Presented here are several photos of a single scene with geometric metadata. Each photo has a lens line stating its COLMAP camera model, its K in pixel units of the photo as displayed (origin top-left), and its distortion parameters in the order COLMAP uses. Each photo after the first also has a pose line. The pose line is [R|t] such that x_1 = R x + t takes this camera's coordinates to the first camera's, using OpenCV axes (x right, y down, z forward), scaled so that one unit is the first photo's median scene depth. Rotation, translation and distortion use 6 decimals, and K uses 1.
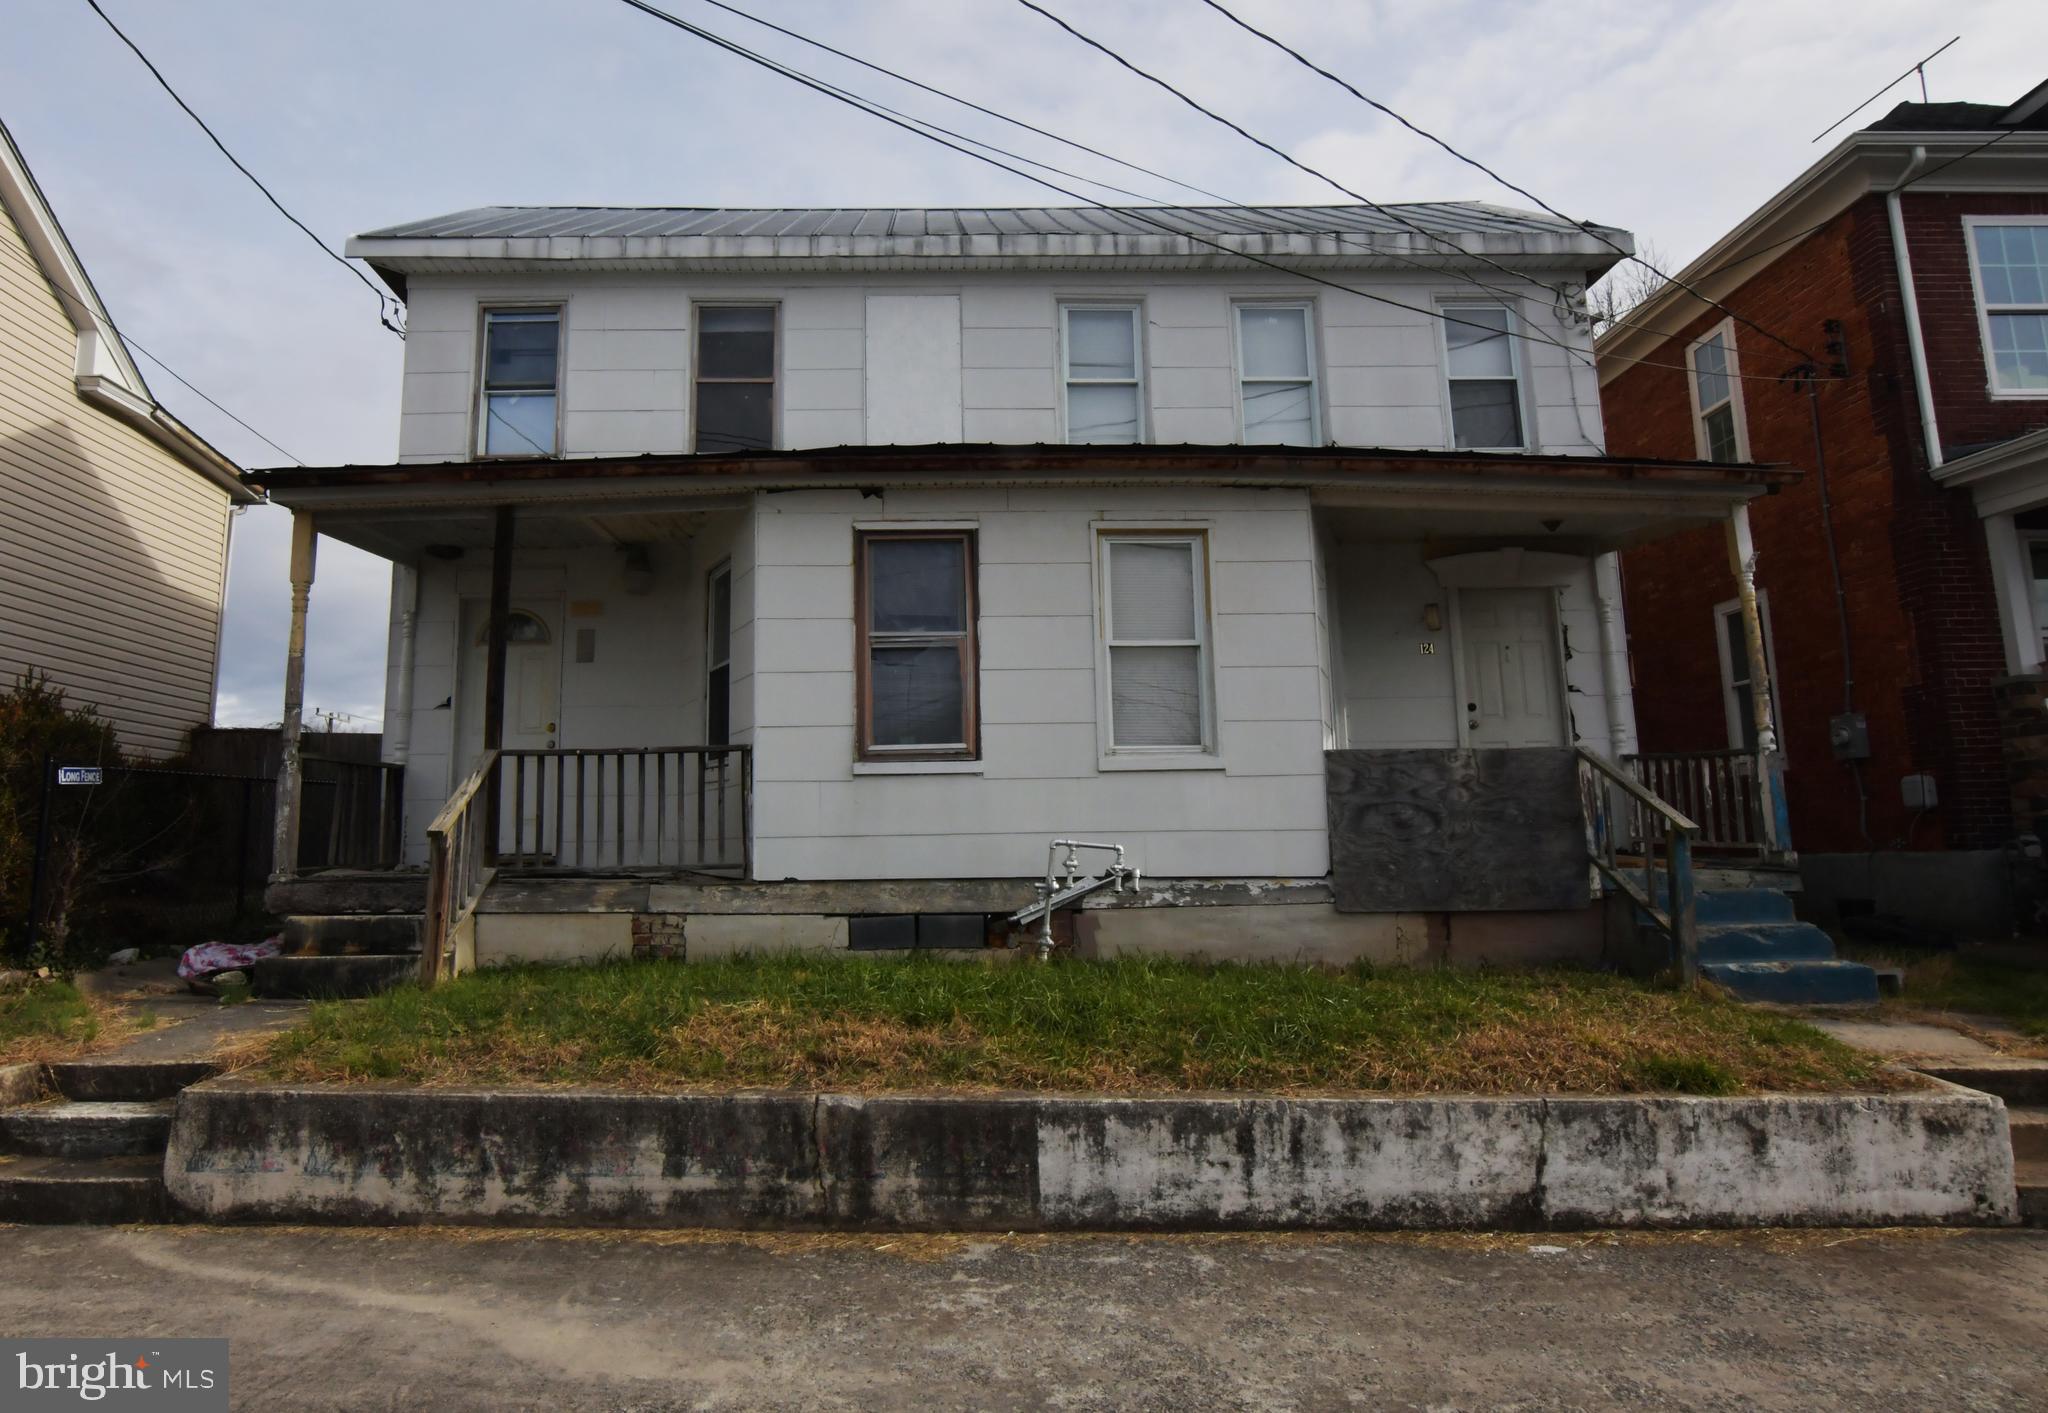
lens RADIAL K [[1192.0, 0, 1019.7], [0, 1192.0, 684.6], [0, 0, 1]] dist [-0.000138, -0.000093]
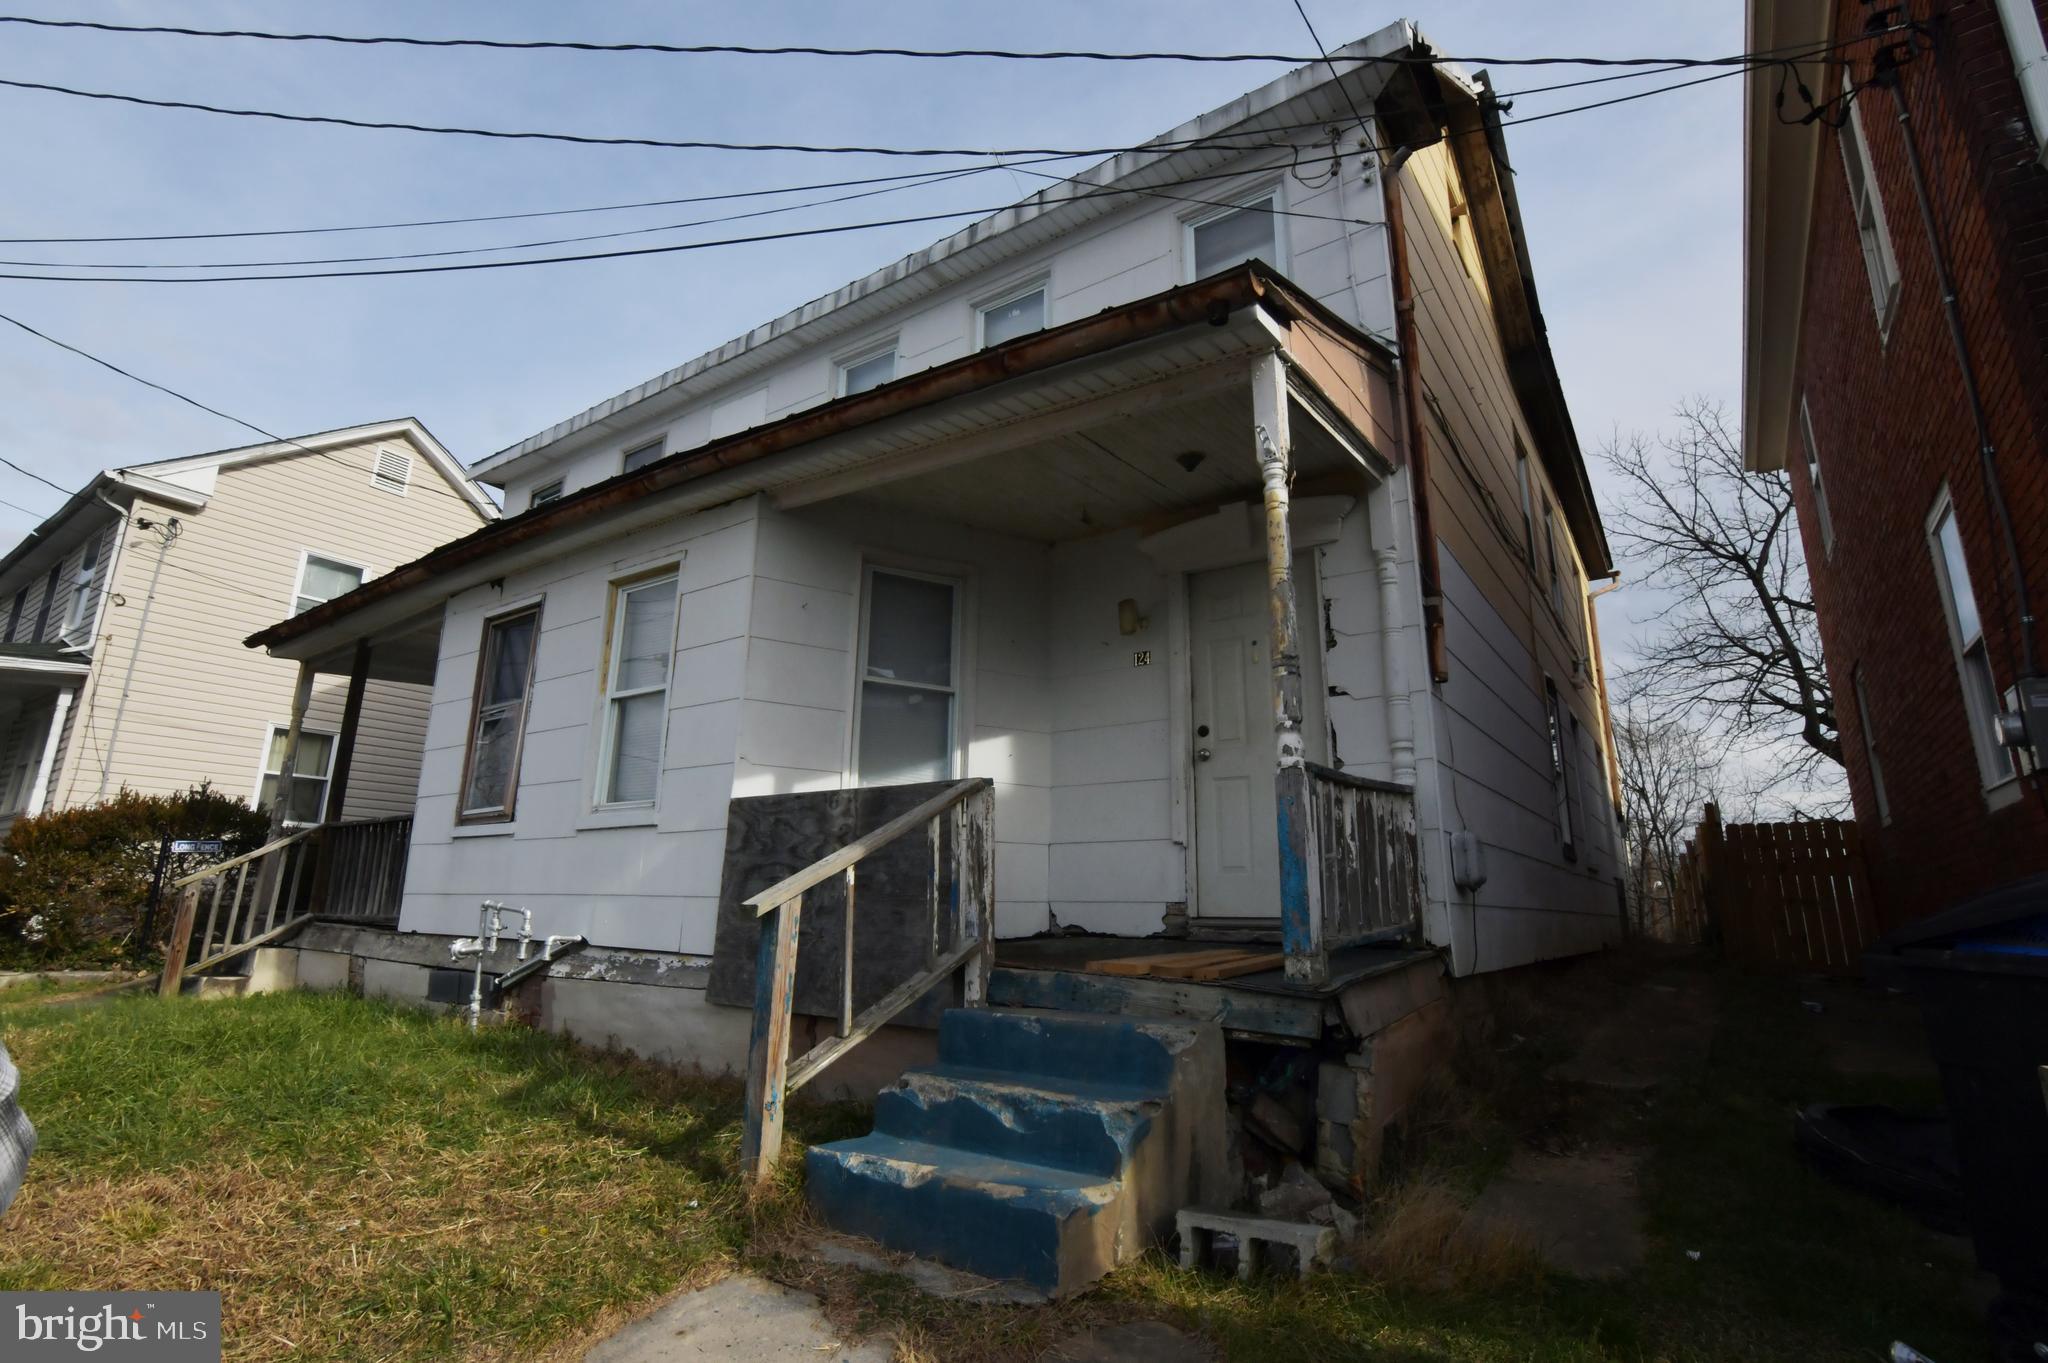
lens RADIAL K [[984.2, 0, 1024.0], [0, 984.2, 681.5], [0, 0, 1]] dist [0.000276, 0.000125]
pose [[0.795943, -0.109198, -0.595441, 0.842165], [0.059408, 0.992939, -0.102683, 0.057057], [0.602449, 0.046356, 0.796810, 0.585674]]
